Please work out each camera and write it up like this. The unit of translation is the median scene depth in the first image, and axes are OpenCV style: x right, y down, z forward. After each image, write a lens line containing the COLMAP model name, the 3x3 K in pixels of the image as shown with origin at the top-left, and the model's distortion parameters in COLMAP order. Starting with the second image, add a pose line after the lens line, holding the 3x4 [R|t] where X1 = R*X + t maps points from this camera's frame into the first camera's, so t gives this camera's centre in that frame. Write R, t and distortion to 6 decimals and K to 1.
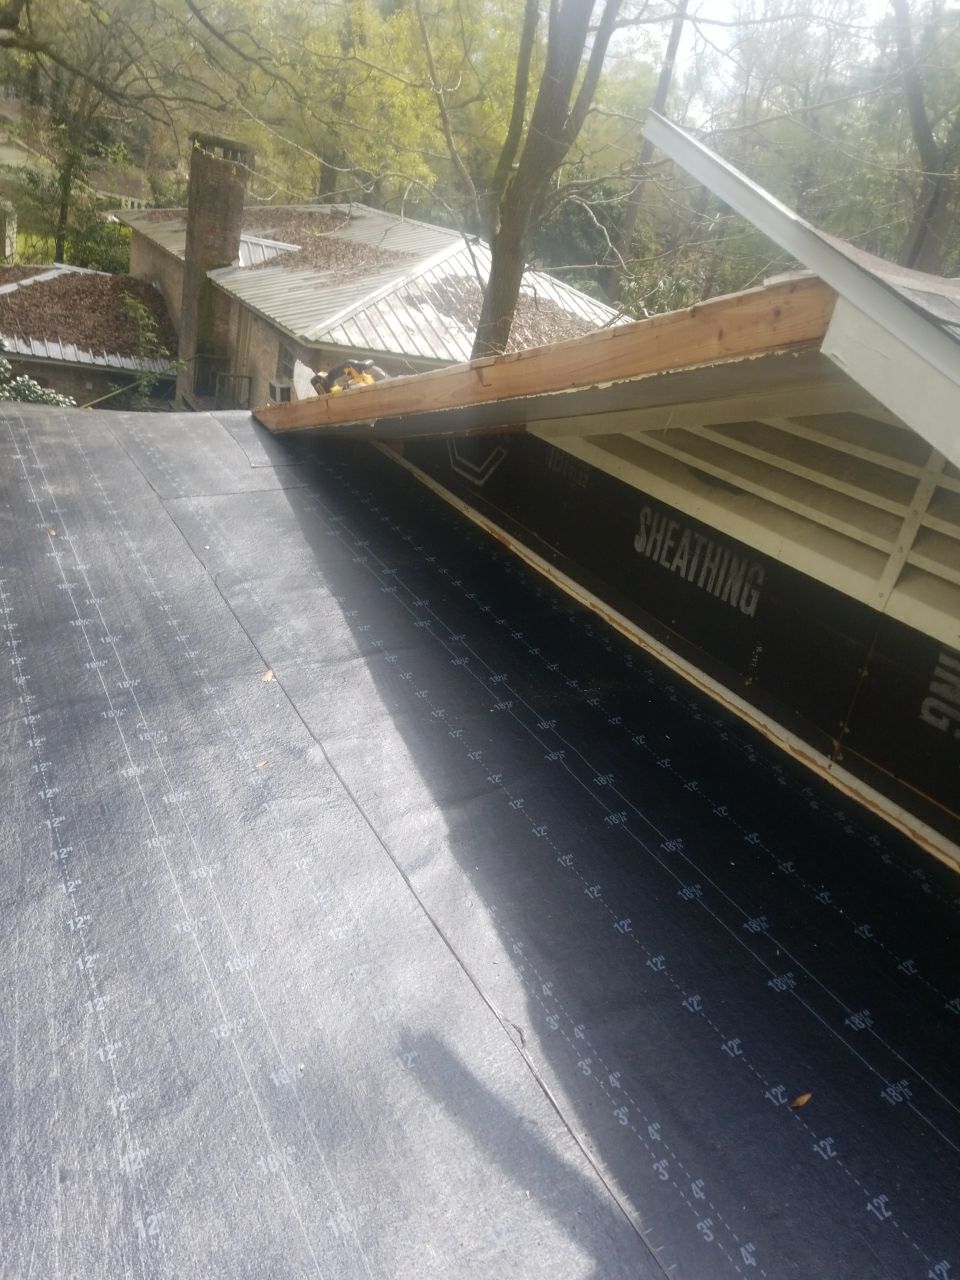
lens RADIAL K [[921.8, 0, 470.4], [0, 921.8, 647.9], [0, 0, 1]] dist [0.050906, -0.051451]
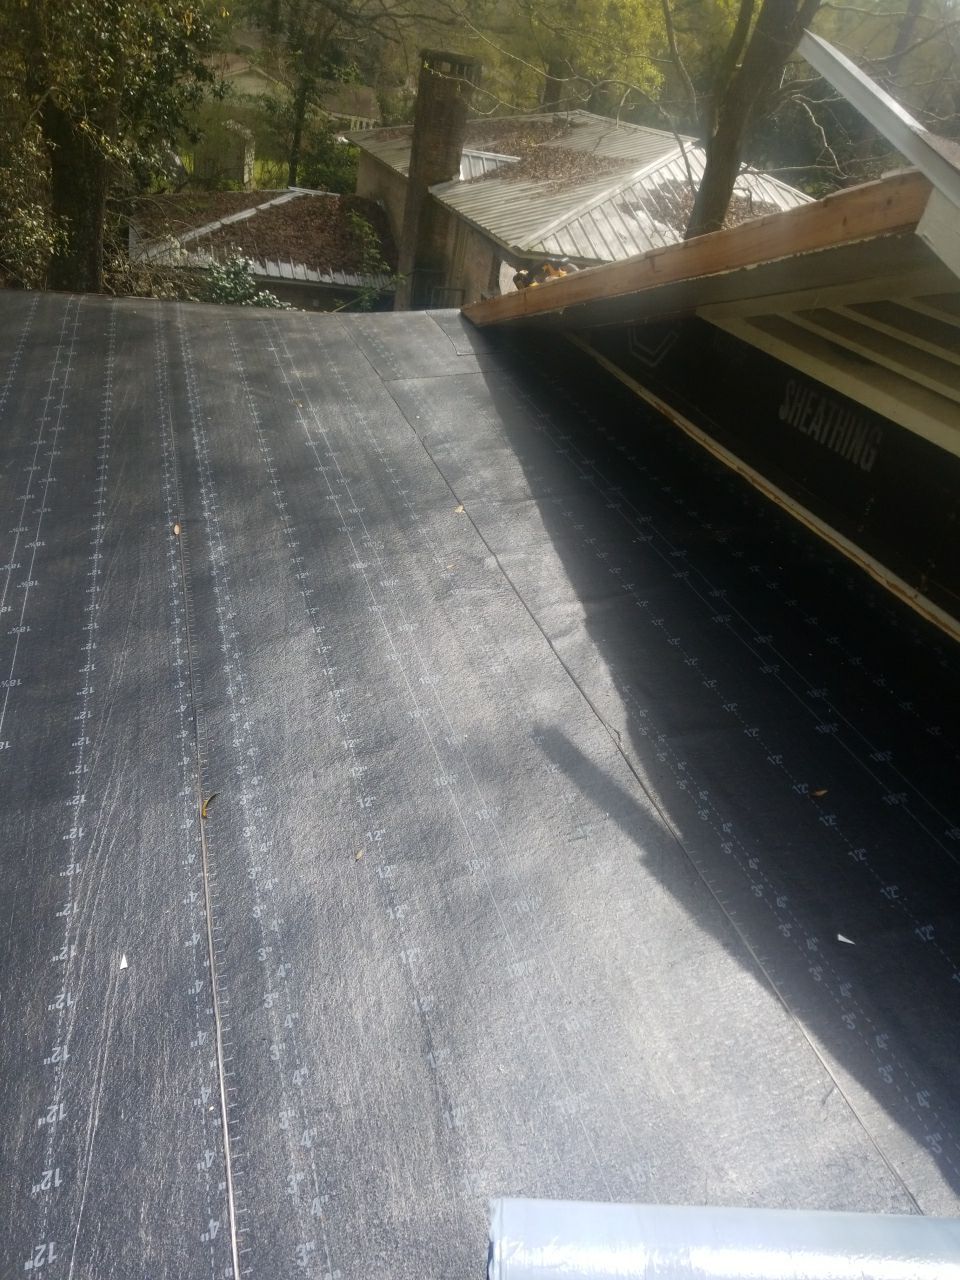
lens RADIAL K [[986.7, 0, 457.0], [0, 986.7, 665.7], [0, 0, 1]] dist [0.044942, -0.084870]
pose [[0.973025, 0.067745, -0.220530, 0.089285], [-0.052481, 0.995850, 0.074361, 0.137419], [0.224653, -0.060781, 0.972541, -0.326185]]
